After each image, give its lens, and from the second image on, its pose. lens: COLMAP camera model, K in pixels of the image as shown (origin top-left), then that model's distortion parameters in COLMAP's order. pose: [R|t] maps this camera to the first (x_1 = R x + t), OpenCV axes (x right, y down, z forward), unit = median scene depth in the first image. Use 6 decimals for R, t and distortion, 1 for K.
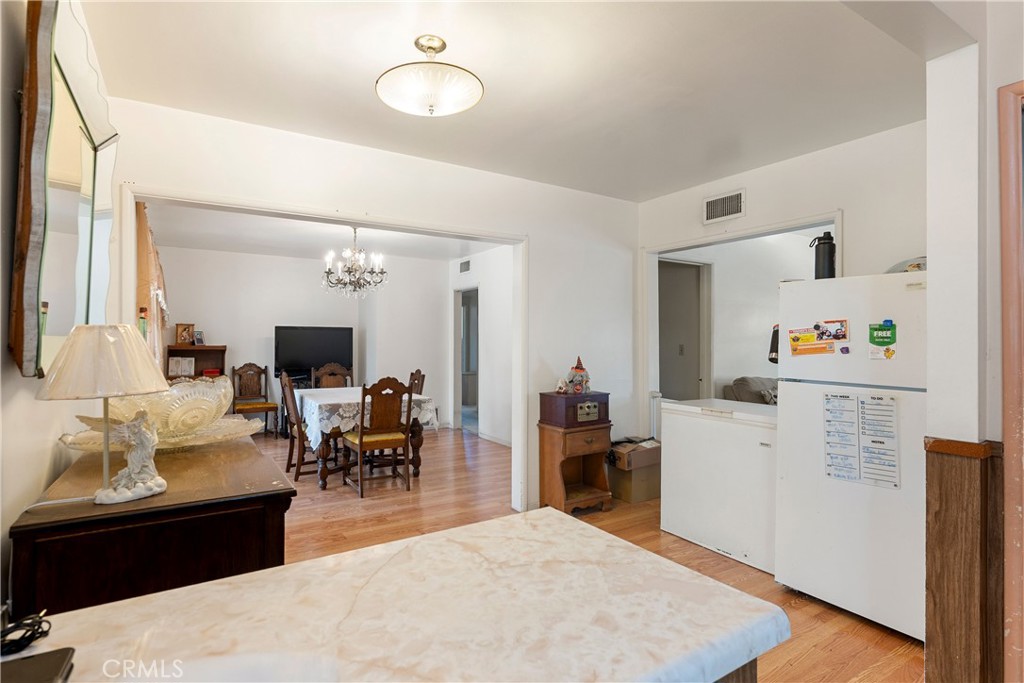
lens RADIAL K [[516.9, 0, 511.1], [0, 516.9, 338.7], [0, 0, 1]] dist [0.000297, 0.000006]
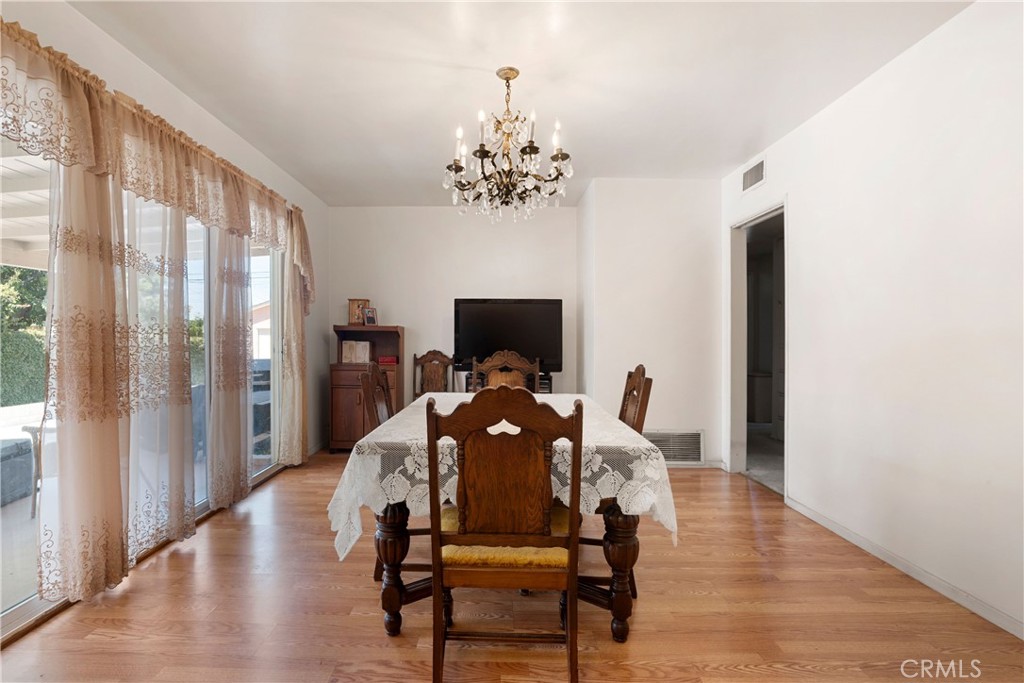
lens RADIAL K [[475.3, 0, 496.3], [0, 475.3, 338.3], [0, 0, 1]] dist [-0.019090, 0.000041]
pose [[0.838921, 0.001449, -0.544252, -0.052443], [0.000711, 0.999993, 0.003758, 0.029238], [0.544253, -0.003539, 0.838914, 0.500567]]
